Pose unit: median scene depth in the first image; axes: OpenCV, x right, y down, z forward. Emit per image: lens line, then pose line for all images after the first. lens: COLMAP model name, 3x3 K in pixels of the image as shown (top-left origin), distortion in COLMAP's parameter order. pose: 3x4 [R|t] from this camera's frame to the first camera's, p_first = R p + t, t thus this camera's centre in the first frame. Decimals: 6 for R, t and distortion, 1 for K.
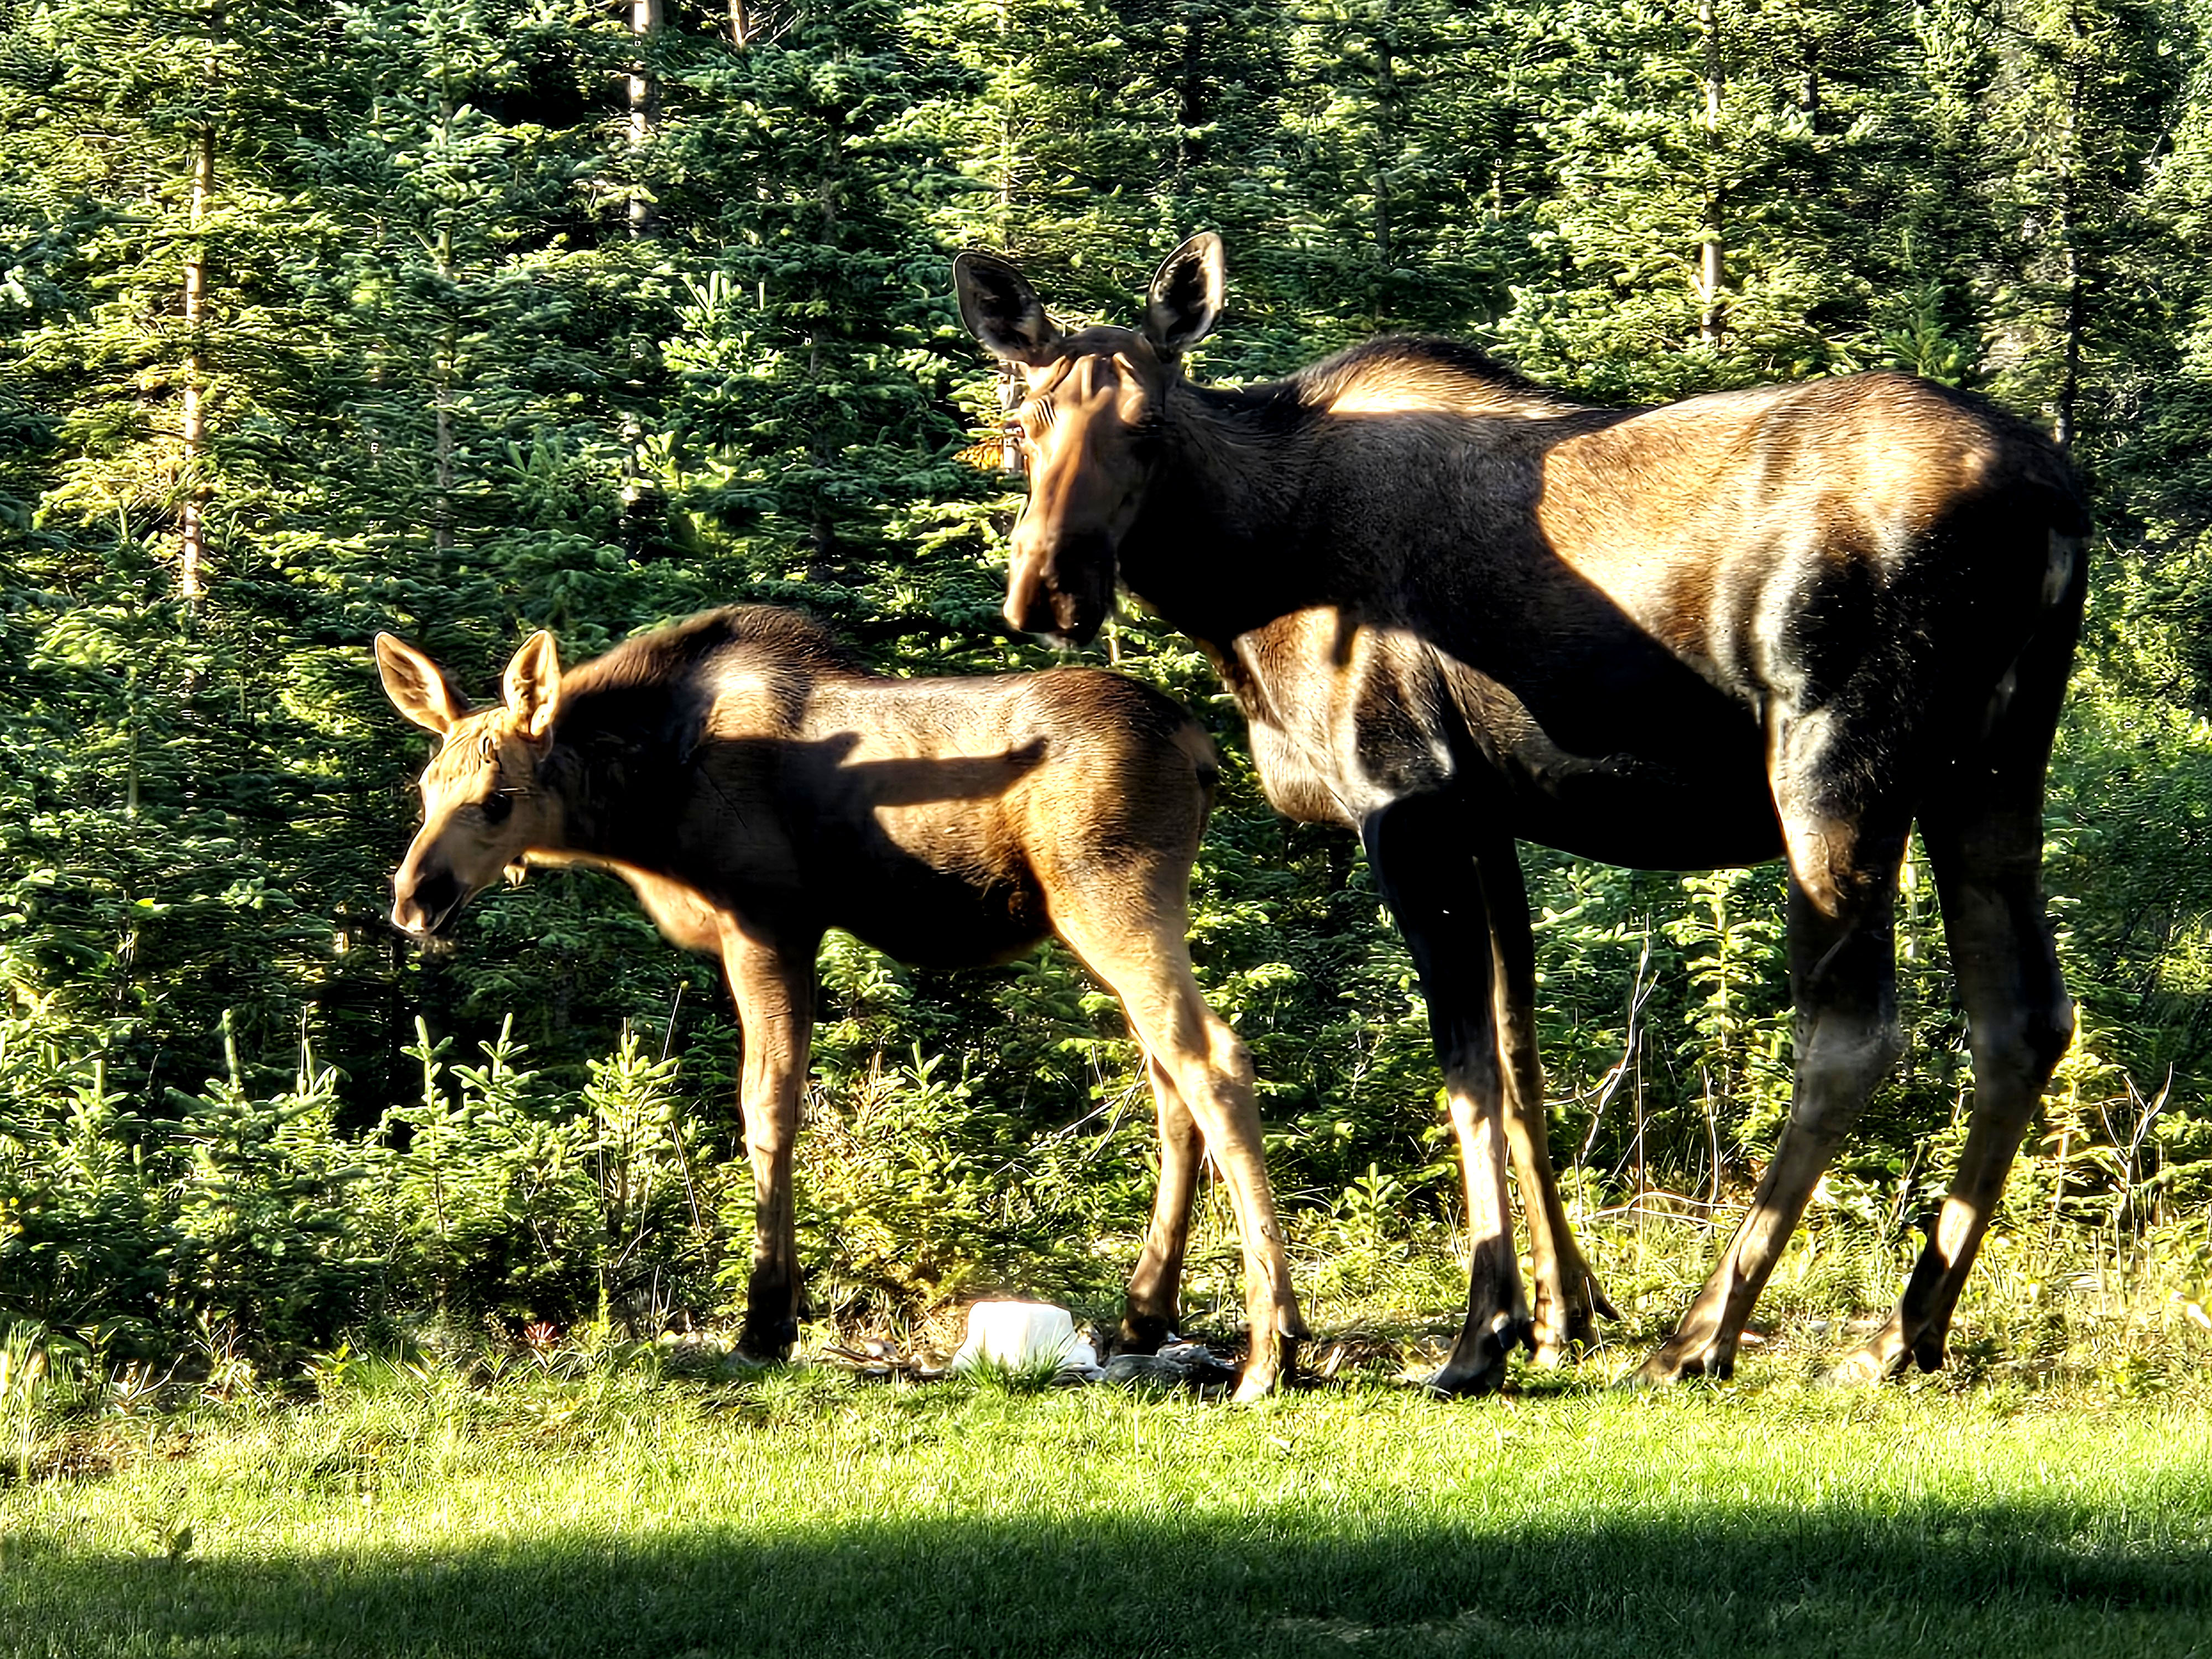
lens RADIAL K [[4451.8, 0, 1106.4], [0, 4451.8, 829.2], [0, 0, 1]] dist [-0.074708, 0.000000]
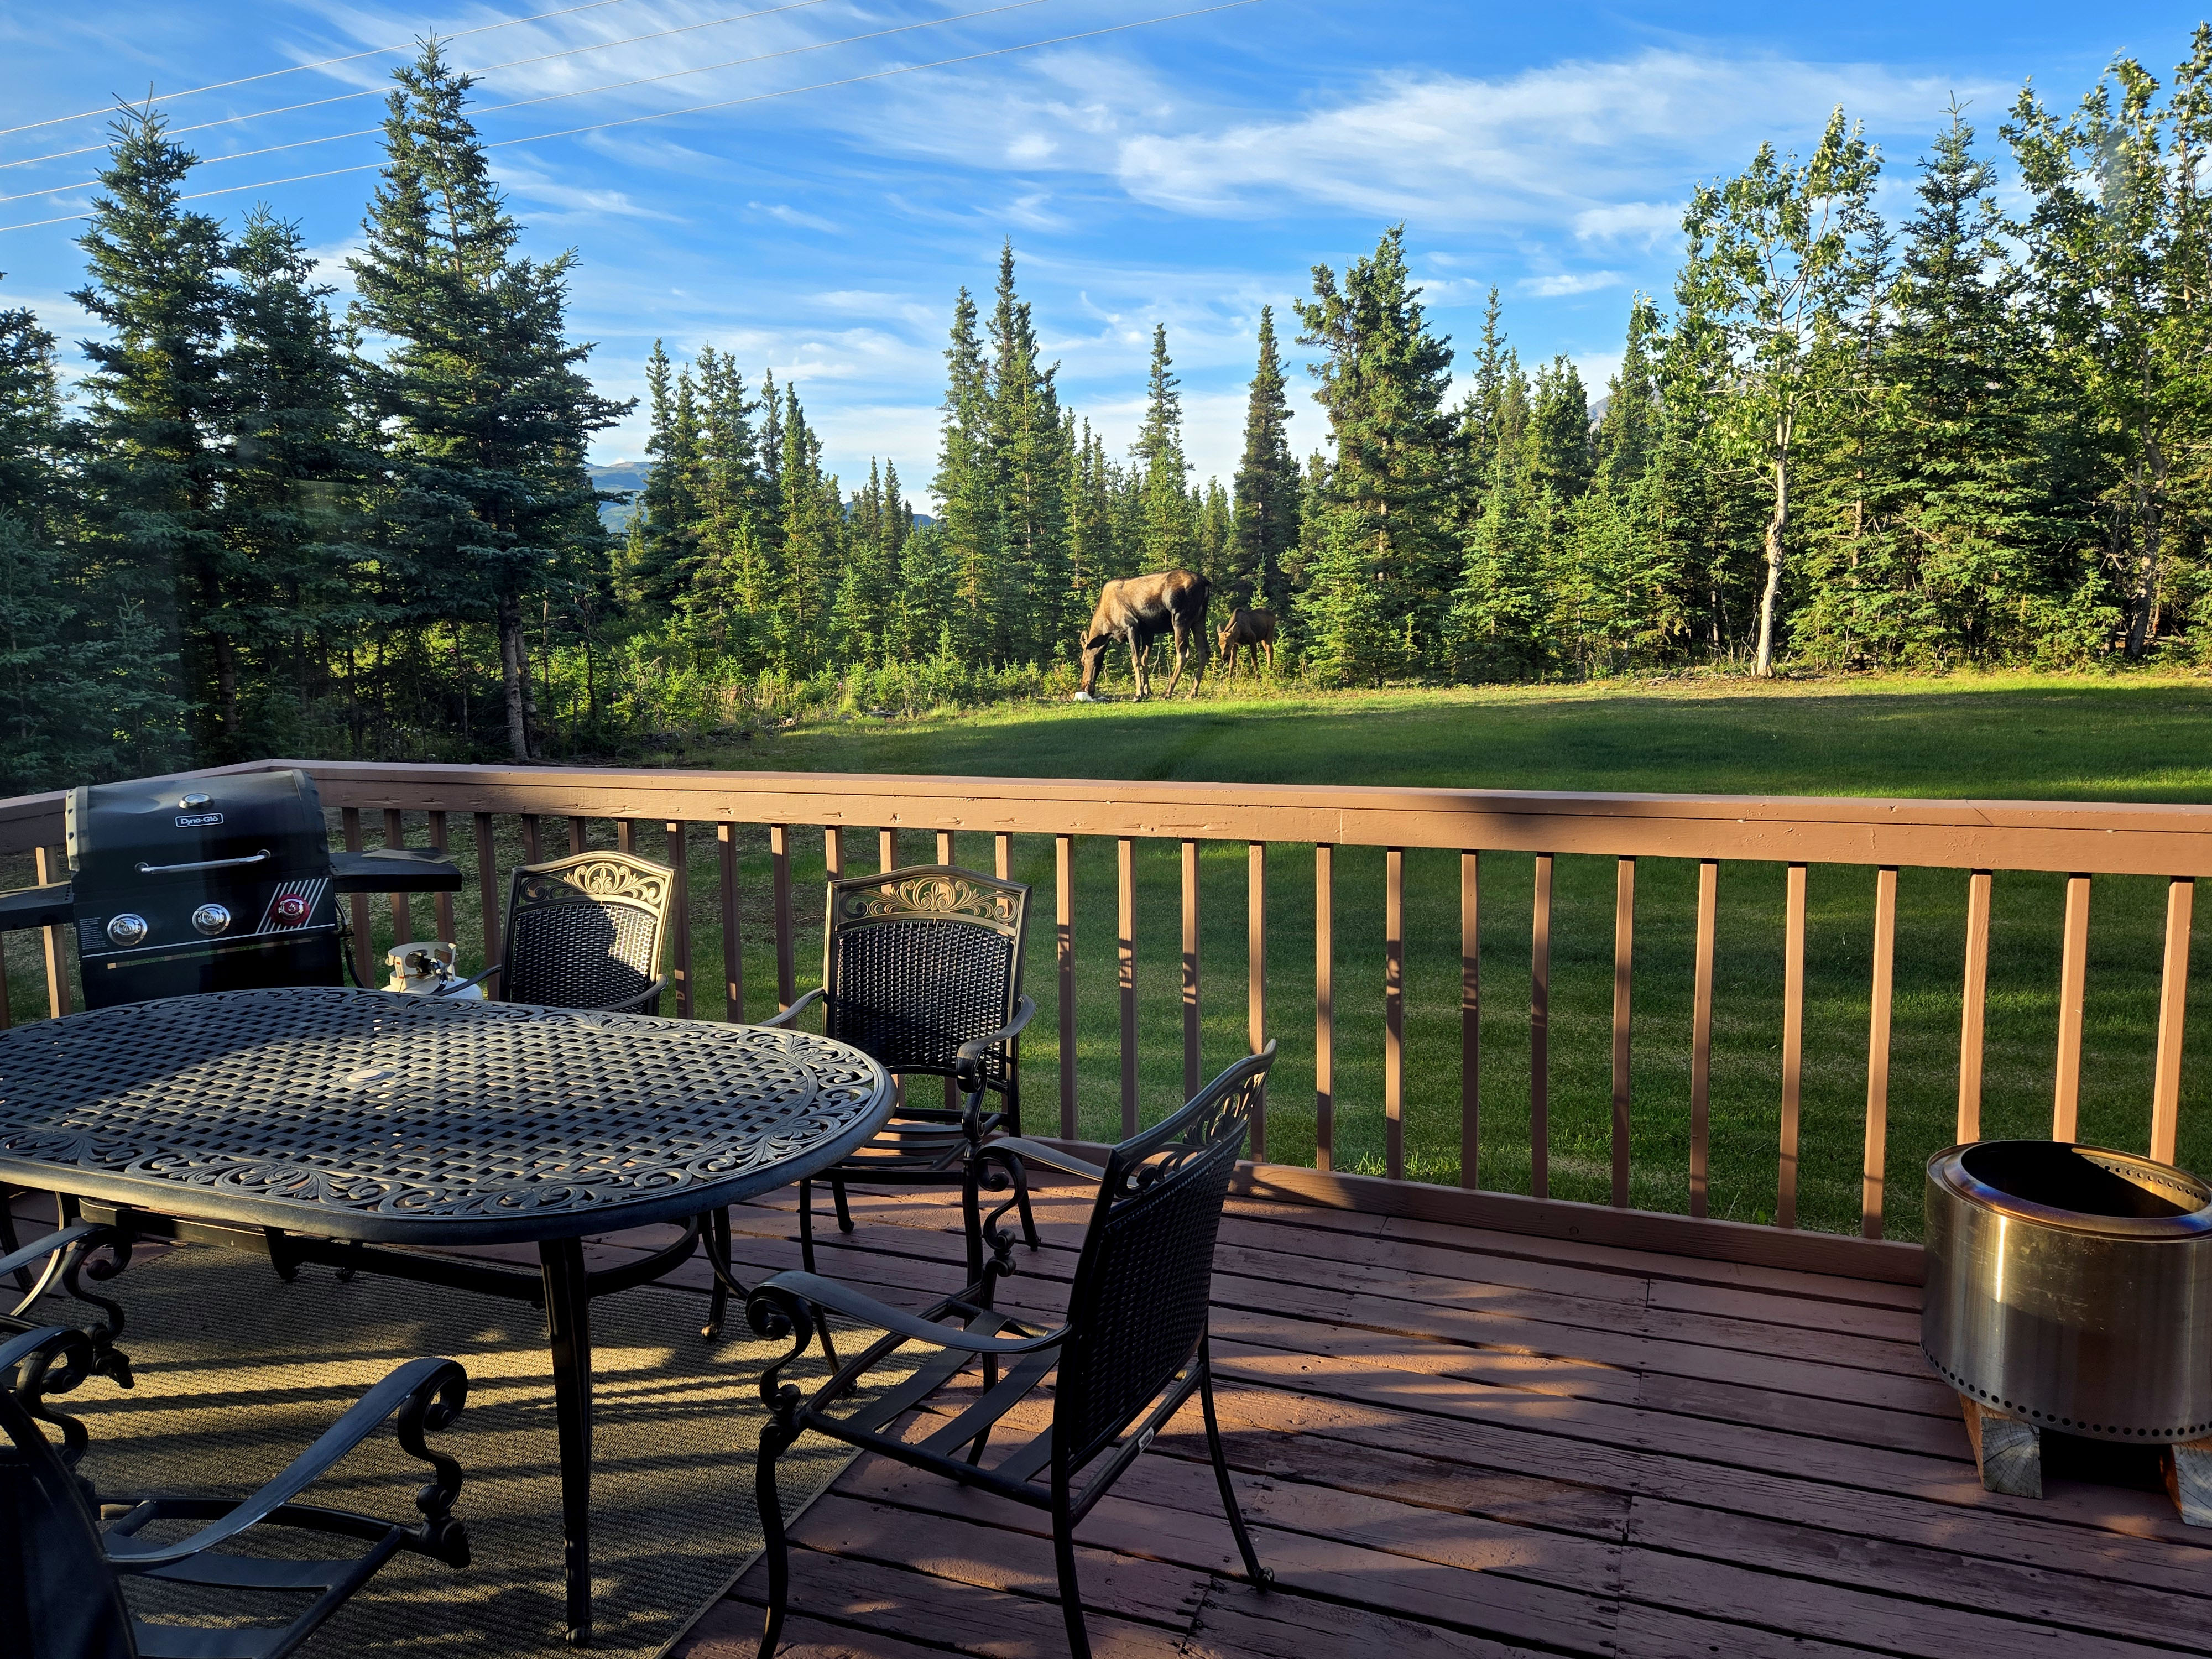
lens RADIAL K [[1495.5, 0, 1102.7], [0, 1495.5, 832.8], [0, 0, 1]] dist [0.062570, -0.041672]
pose [[0.999711, -0.023982, 0.001456, 0.007670], [0.023984, 0.999712, -0.000862, 0.358253], [-0.001435, 0.000897, 0.999999, -1.659587]]
